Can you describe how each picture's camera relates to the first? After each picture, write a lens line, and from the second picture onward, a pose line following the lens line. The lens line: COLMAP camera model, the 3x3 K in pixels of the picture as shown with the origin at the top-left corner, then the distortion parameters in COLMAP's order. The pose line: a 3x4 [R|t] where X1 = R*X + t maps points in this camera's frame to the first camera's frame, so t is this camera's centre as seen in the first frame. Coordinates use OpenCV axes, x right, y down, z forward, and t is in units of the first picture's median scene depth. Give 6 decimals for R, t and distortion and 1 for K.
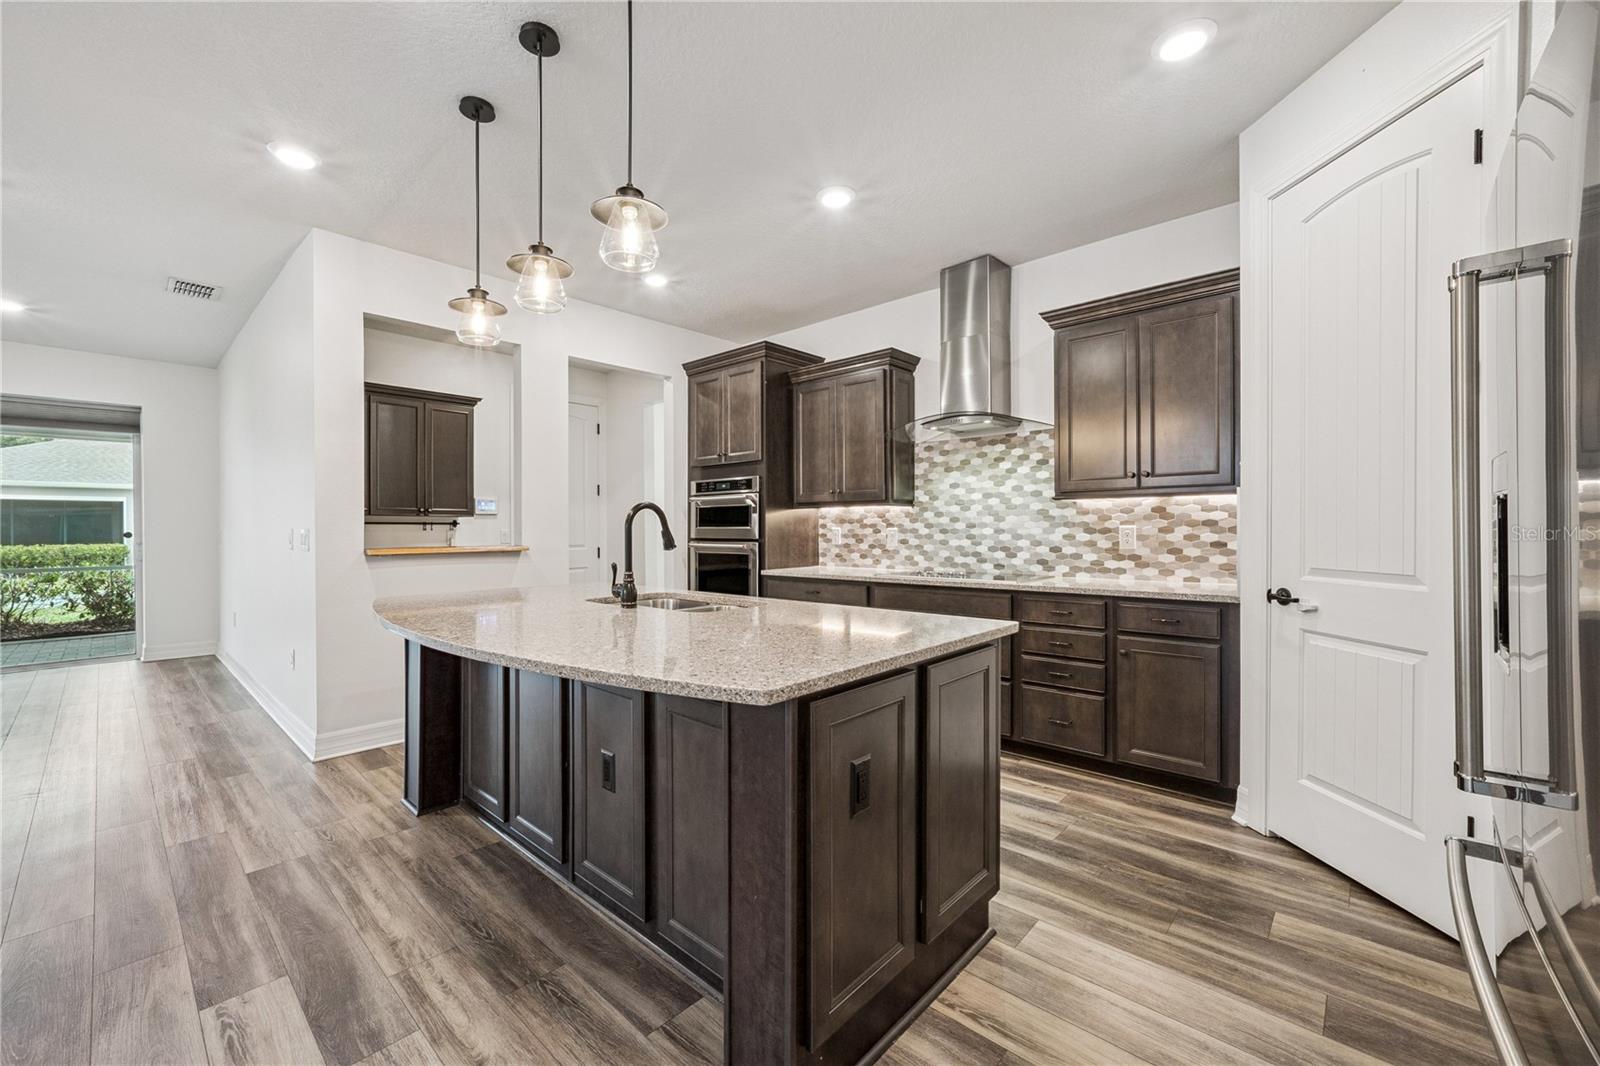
lens RADIAL K [[641.5, 0, 795.1], [0, 641.5, 531.7], [0, 0, 1]] dist [-0.009345, 0.003117]
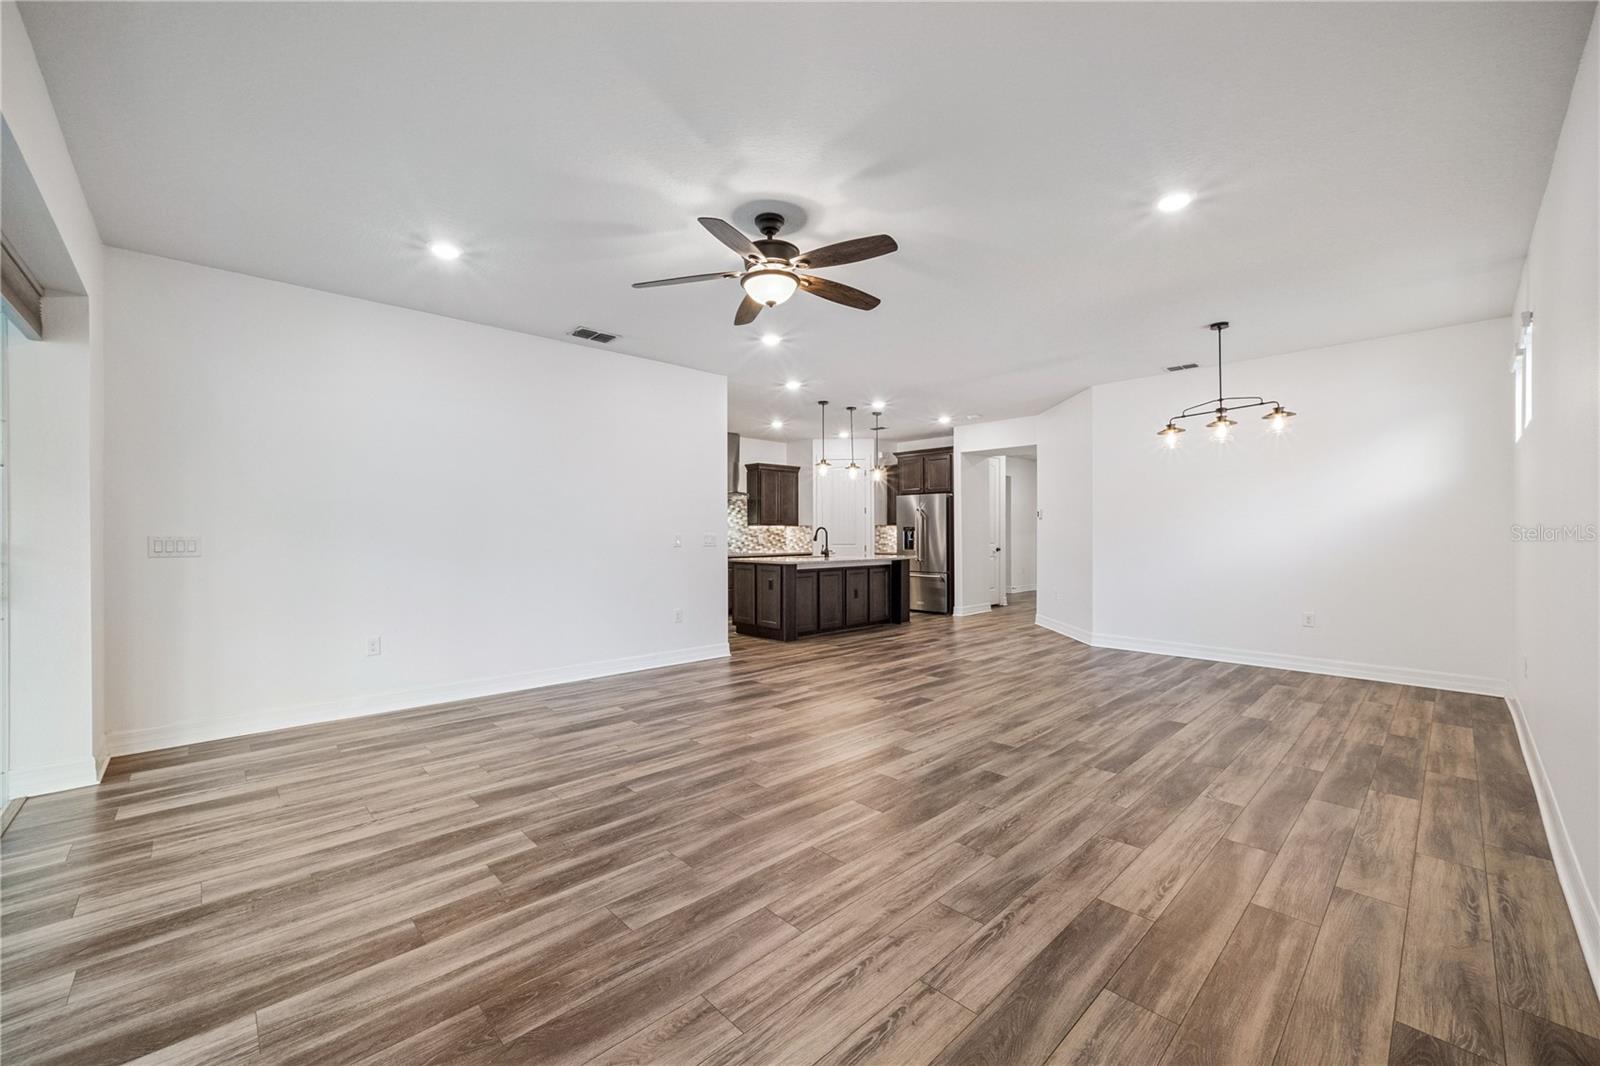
lens RADIAL K [[641.5, 0, 791.6], [0, 641.5, 537.9], [0, 0, 1]] dist [-0.009345, 0.003117]
pose [[0.067208, 0.000993, 0.997739, -2.198145], [0.008405, 0.999963, -0.001561, 0.009393], [-0.997704, 0.008491, 0.067197, 0.563134]]
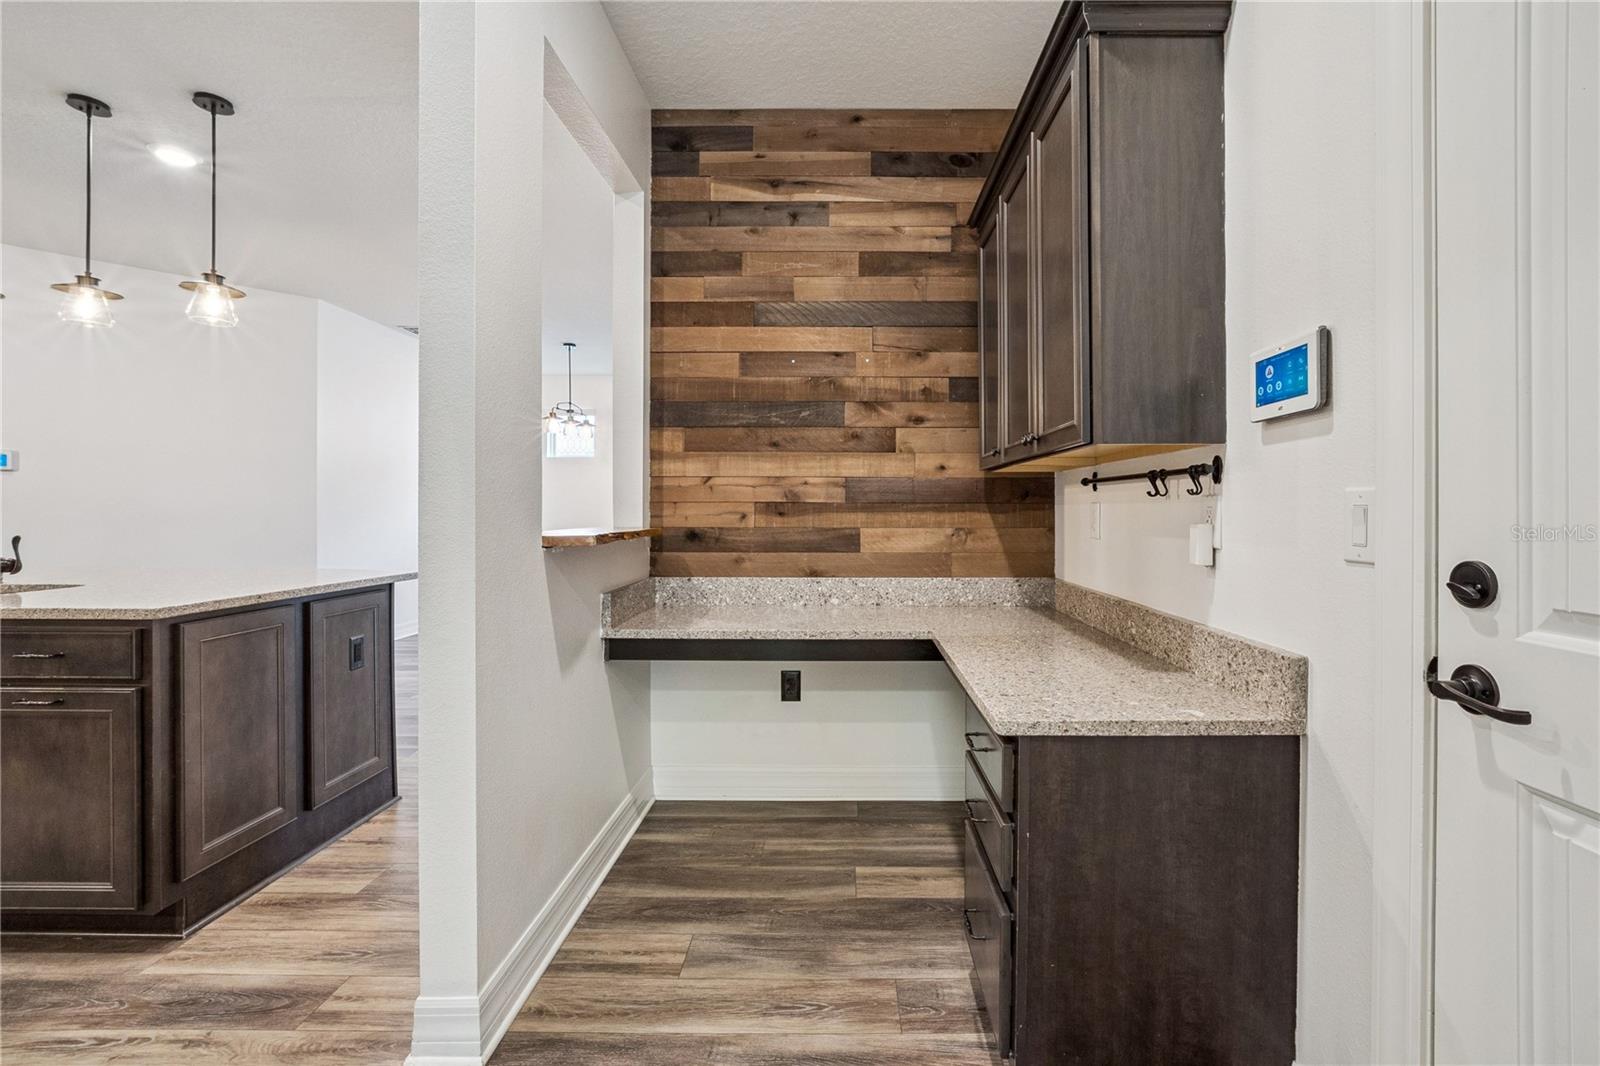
lens RADIAL K [[663.1, 0, 834.3], [0, 663.1, 513.0], [0, 0, 1]] dist [-0.018470, 0.001922]
pose [[-0.743826, 0.008442, -0.668320, -0.329904], [0.002038, 0.999944, 0.010363, 0.005547], [0.668371, 0.006346, -0.743801, 1.507422]]
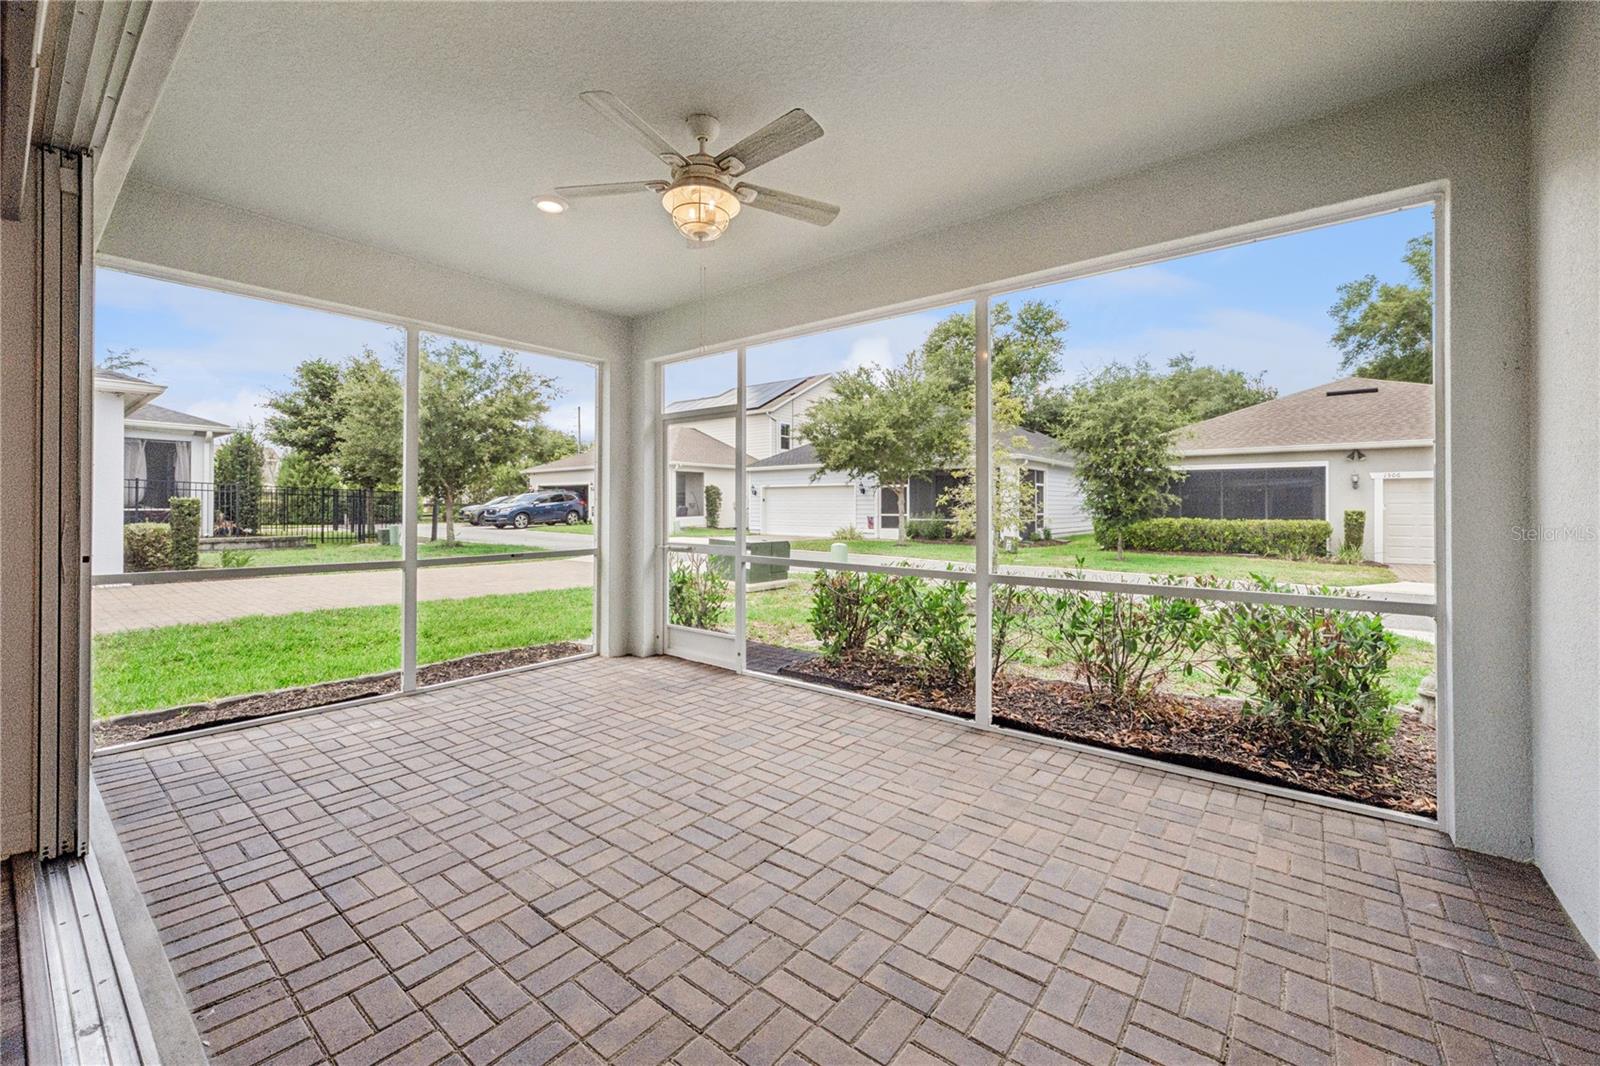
lens RADIAL K [[641.5, 0, 790.1], [0, 641.5, 506.7], [0, 0, 1]] dist [-0.009345, 0.003117]
pose [[0.066198, 0.008778, -0.997768, -1.561733], [-0.010242, 0.999915, 0.008118, 0.011224], [0.997754, 0.009682, 0.066282, 1.447585]]
